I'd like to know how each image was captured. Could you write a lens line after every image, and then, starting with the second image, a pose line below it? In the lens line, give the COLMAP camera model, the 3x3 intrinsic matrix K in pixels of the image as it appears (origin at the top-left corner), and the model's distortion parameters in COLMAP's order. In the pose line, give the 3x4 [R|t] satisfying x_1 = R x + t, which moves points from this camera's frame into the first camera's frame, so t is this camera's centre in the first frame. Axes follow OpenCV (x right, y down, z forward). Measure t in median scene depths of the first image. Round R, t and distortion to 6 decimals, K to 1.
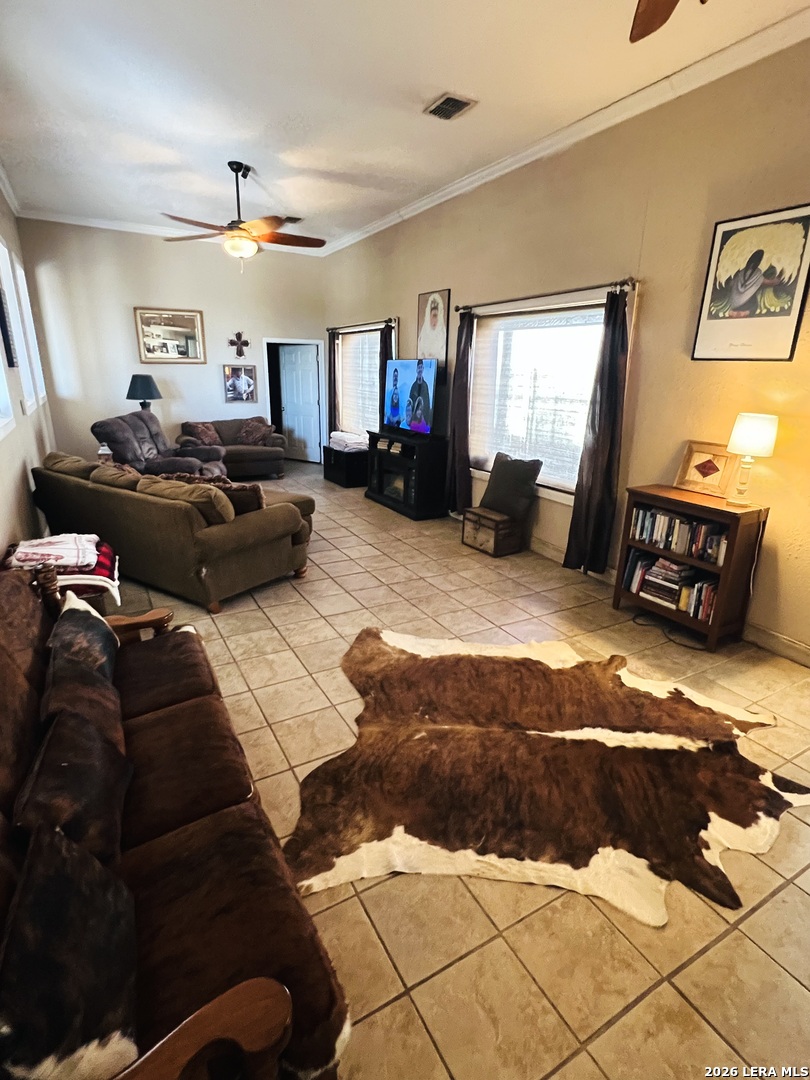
lens RADIAL K [[545.0, 0, 408.0], [0, 545.0, 541.0], [0, 0, 1]] dist [-0.004965, -0.001219]
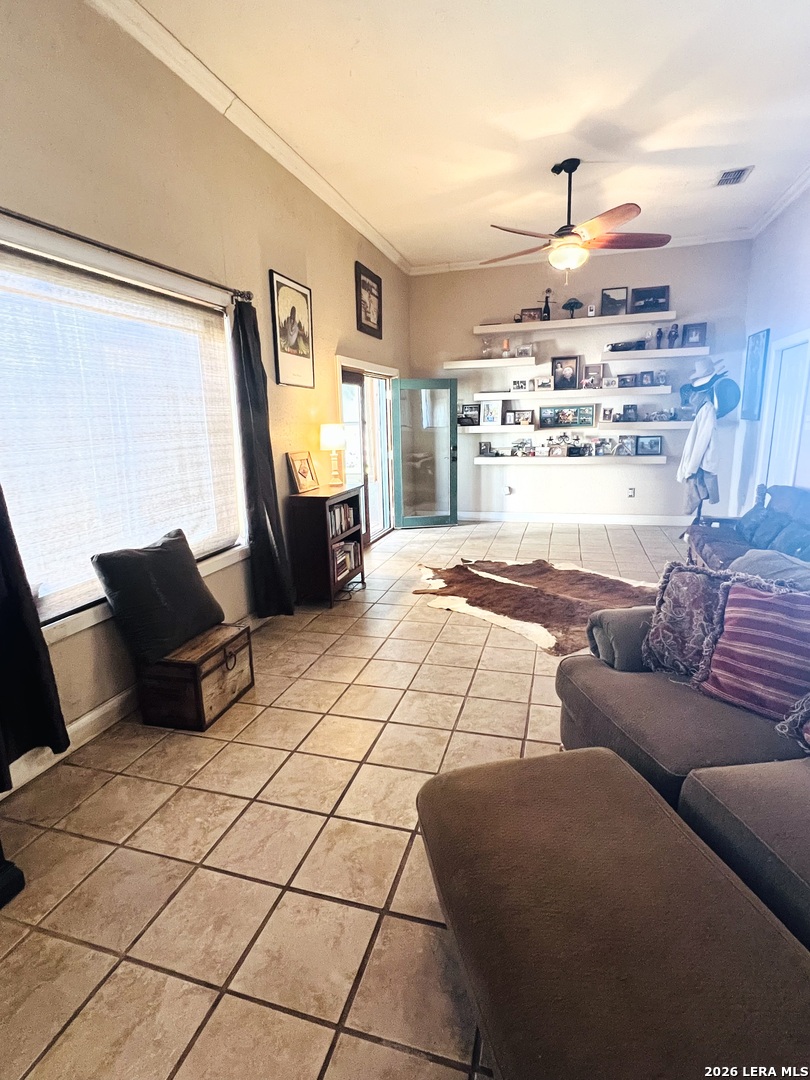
lens RADIAL K [[545.0, 0, 406.8], [0, 545.0, 537.7], [0, 0, 1]] dist [-0.004965, -0.001219]
pose [[-0.700832, -0.155919, 0.696077, -0.561819], [0.222117, 0.879606, 0.420662, -0.514991], [-0.677863, 0.449424, -0.581824, 1.780505]]
